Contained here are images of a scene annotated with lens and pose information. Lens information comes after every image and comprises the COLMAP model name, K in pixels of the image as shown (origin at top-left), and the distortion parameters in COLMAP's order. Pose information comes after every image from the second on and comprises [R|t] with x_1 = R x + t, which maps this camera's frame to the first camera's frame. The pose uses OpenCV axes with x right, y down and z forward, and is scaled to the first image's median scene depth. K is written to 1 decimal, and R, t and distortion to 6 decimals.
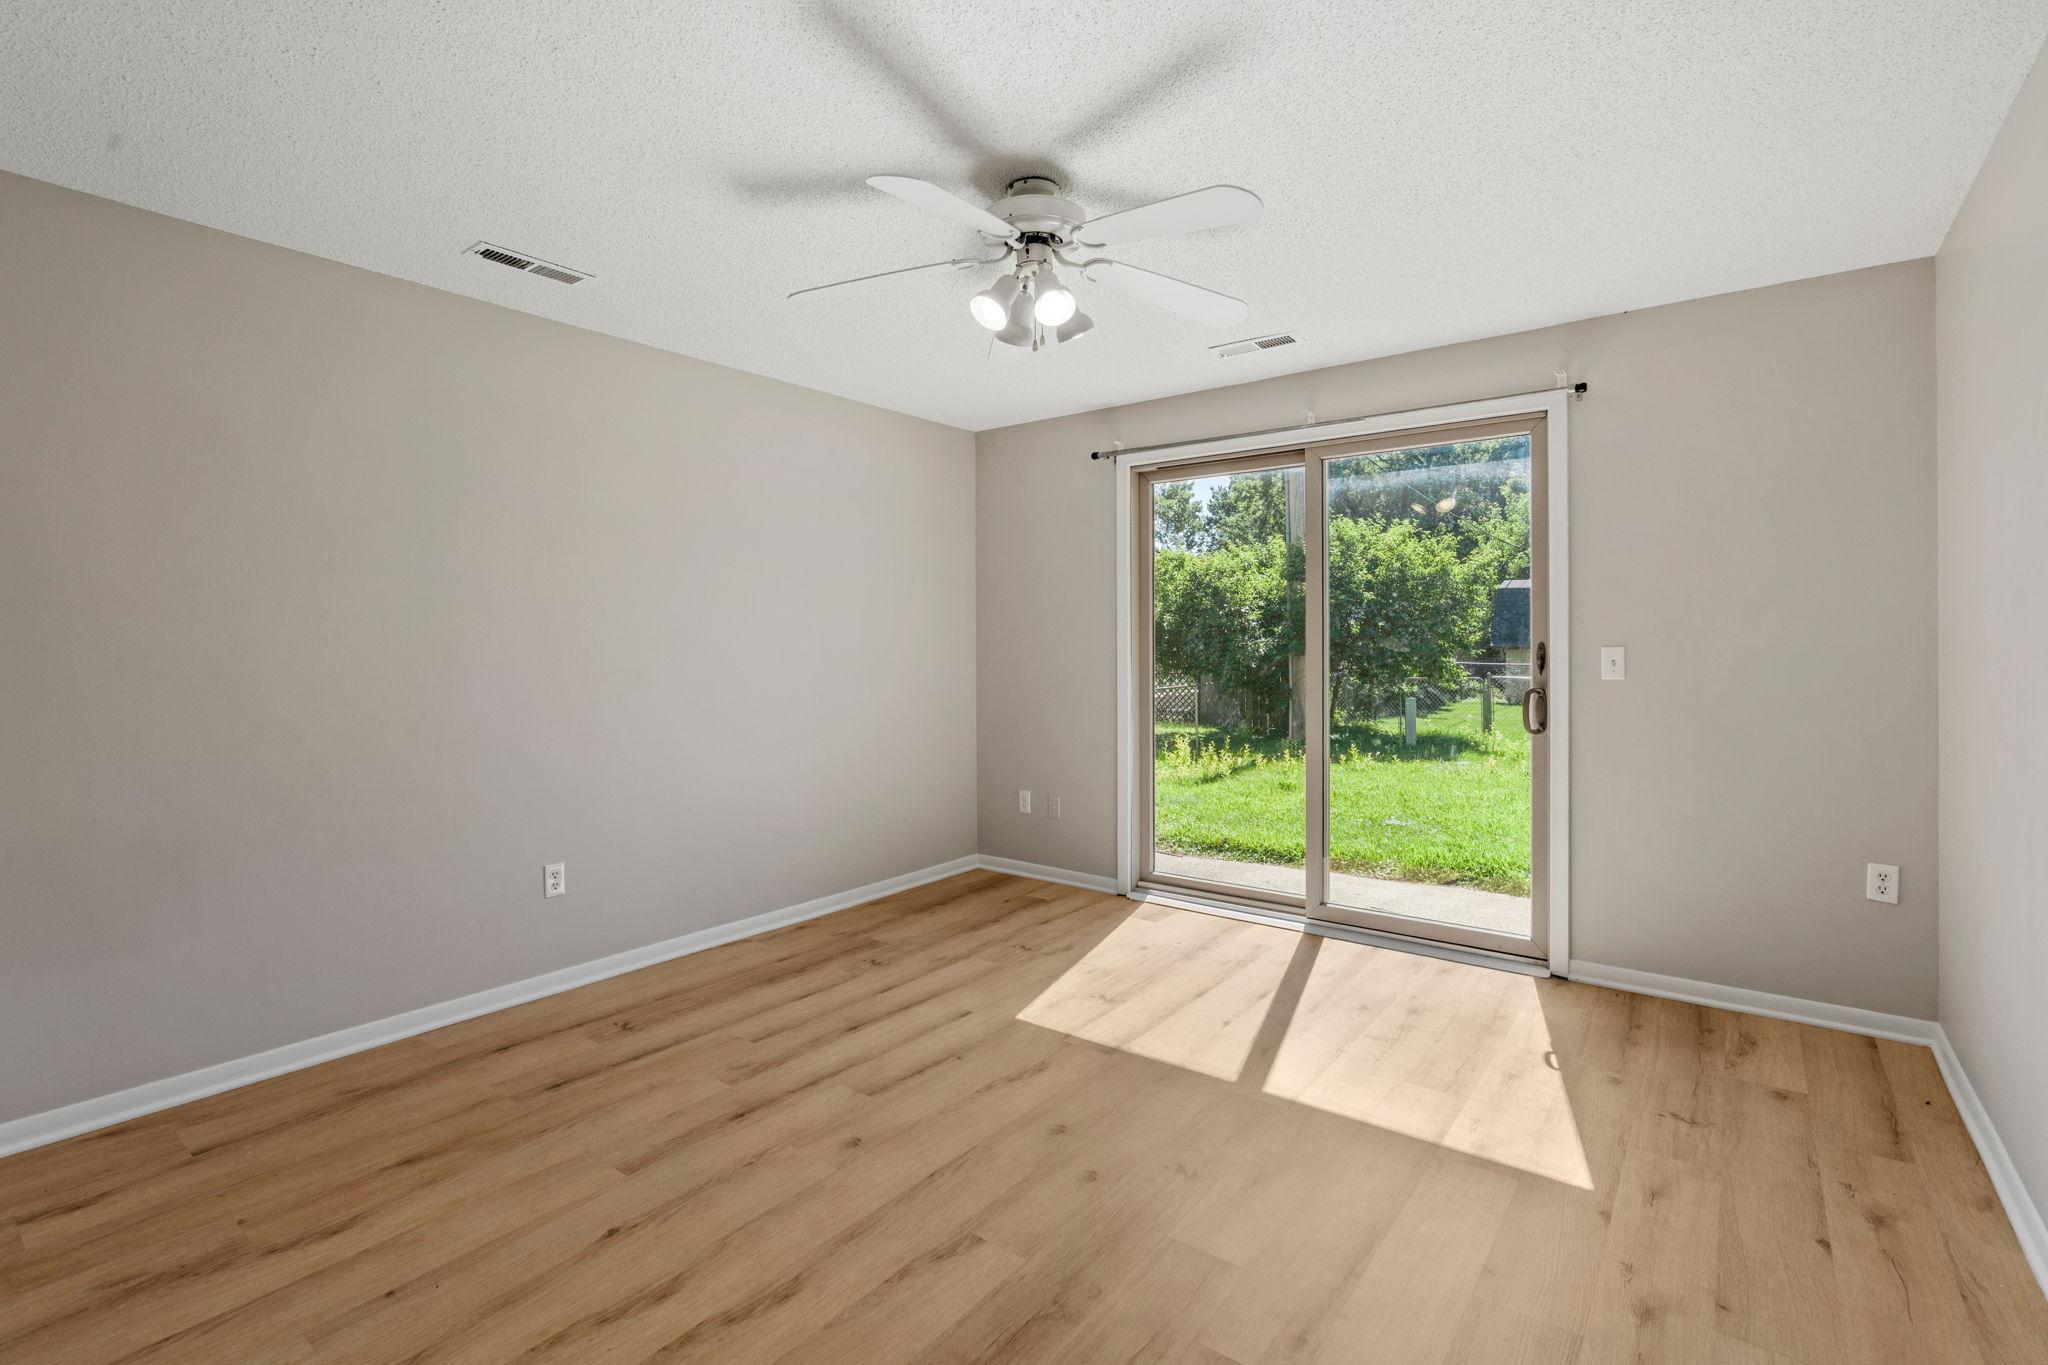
lens RADIAL K [[927.0, 0, 1022.6], [0, 927.0, 652.3], [0, 0, 1]] dist [-0.009957, 0.001456]
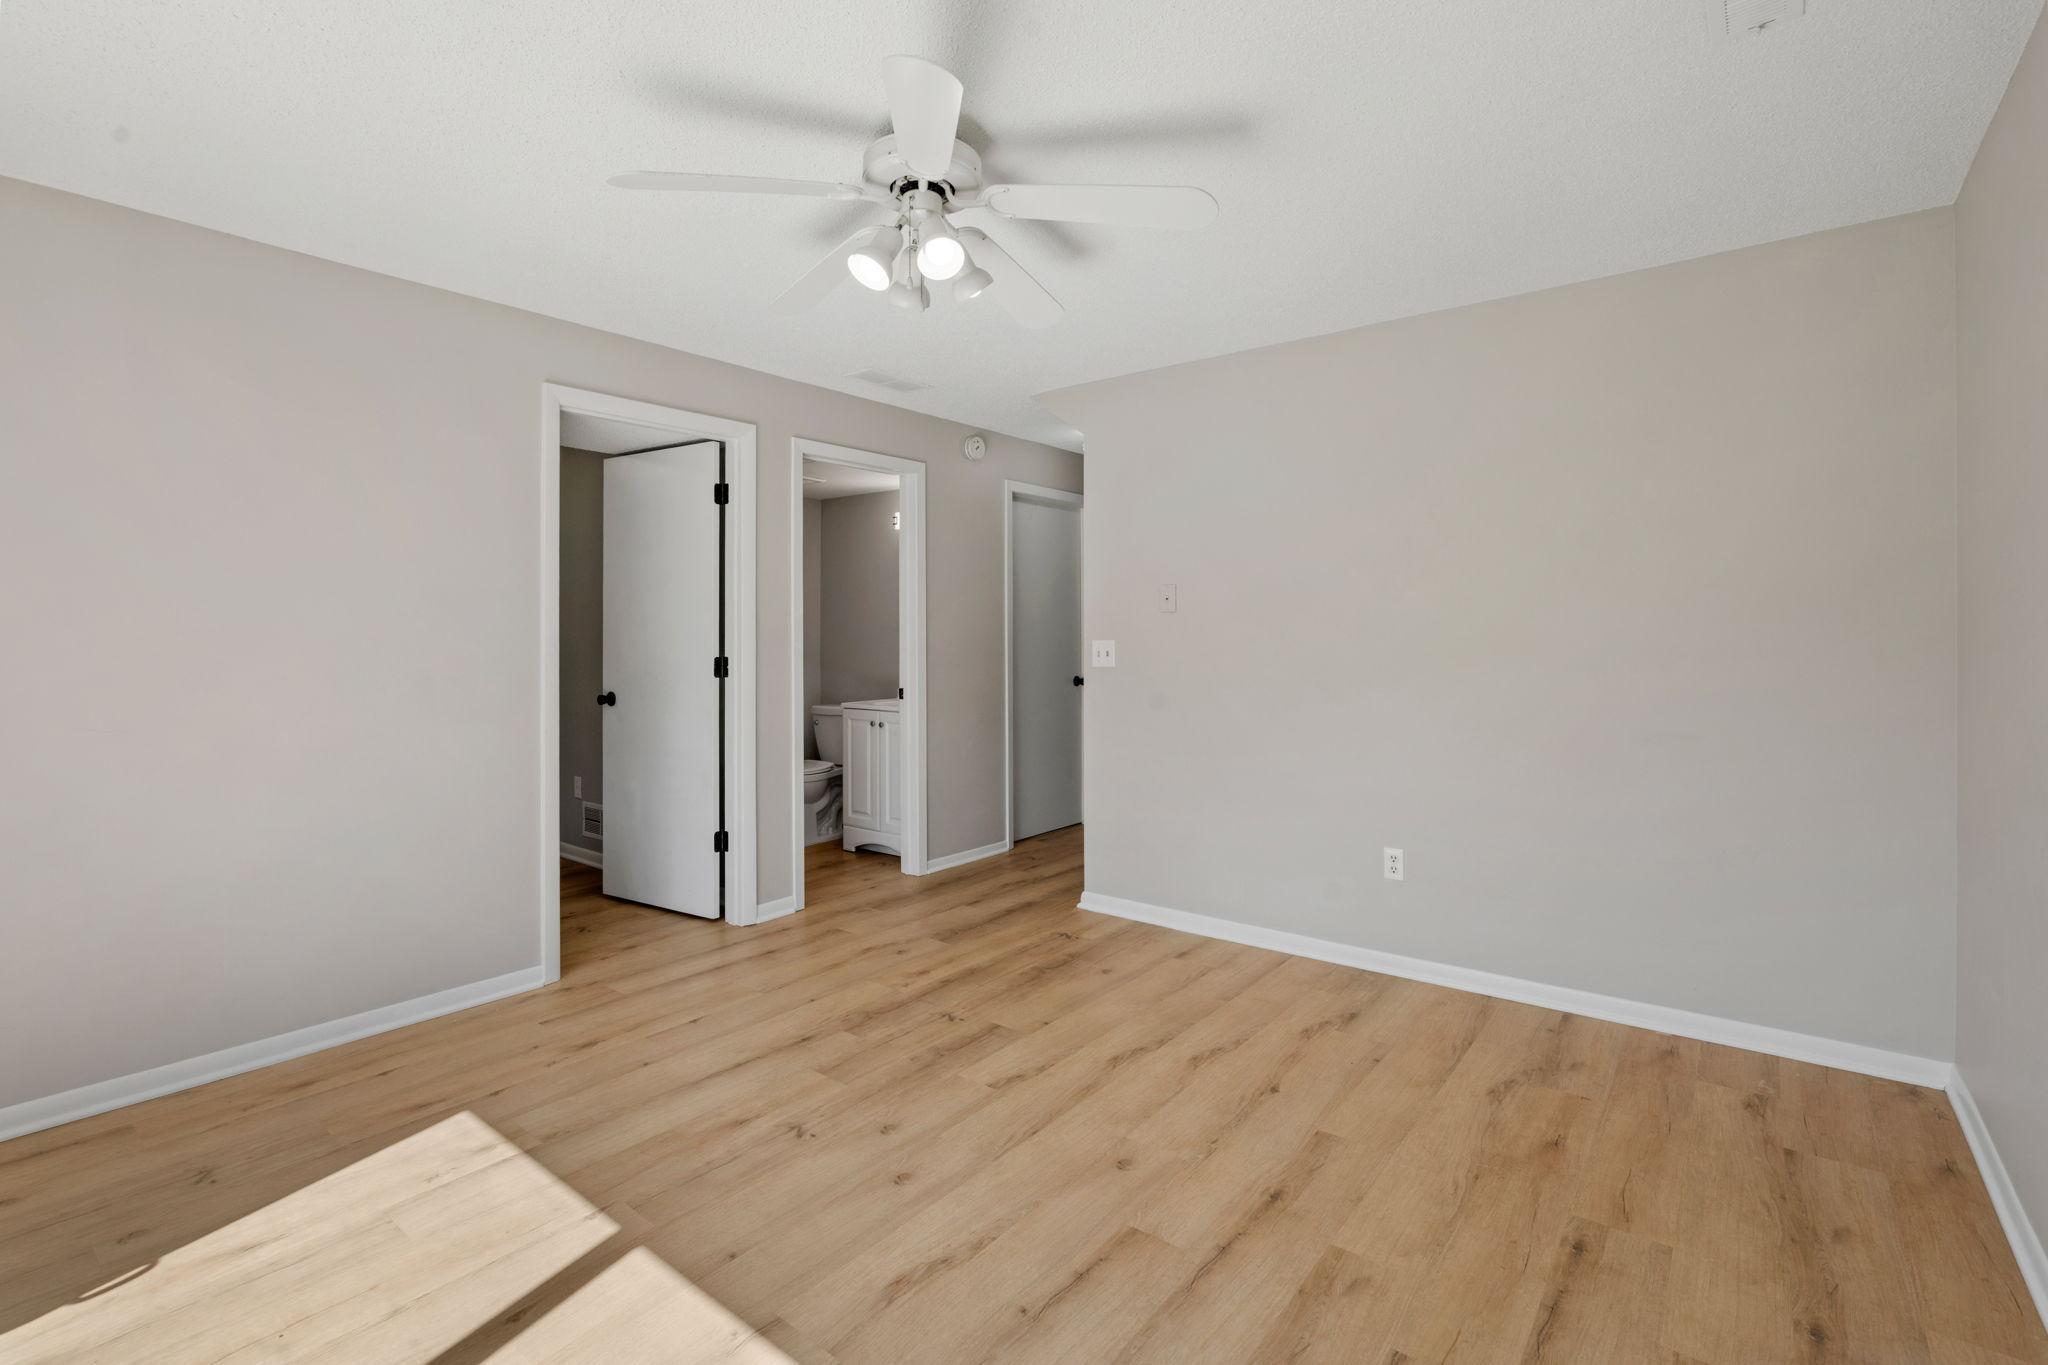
lens RADIAL K [[927.0, 0, 1022.6], [0, 927.0, 652.3], [0, 0, 1]] dist [-0.009957, 0.001456]
pose [[-0.999896, 0.008745, 0.011502, -0.099041], [0.009025, 0.999657, 0.024566, -0.017665], [-0.011283, 0.024667, -0.999632, 2.007886]]
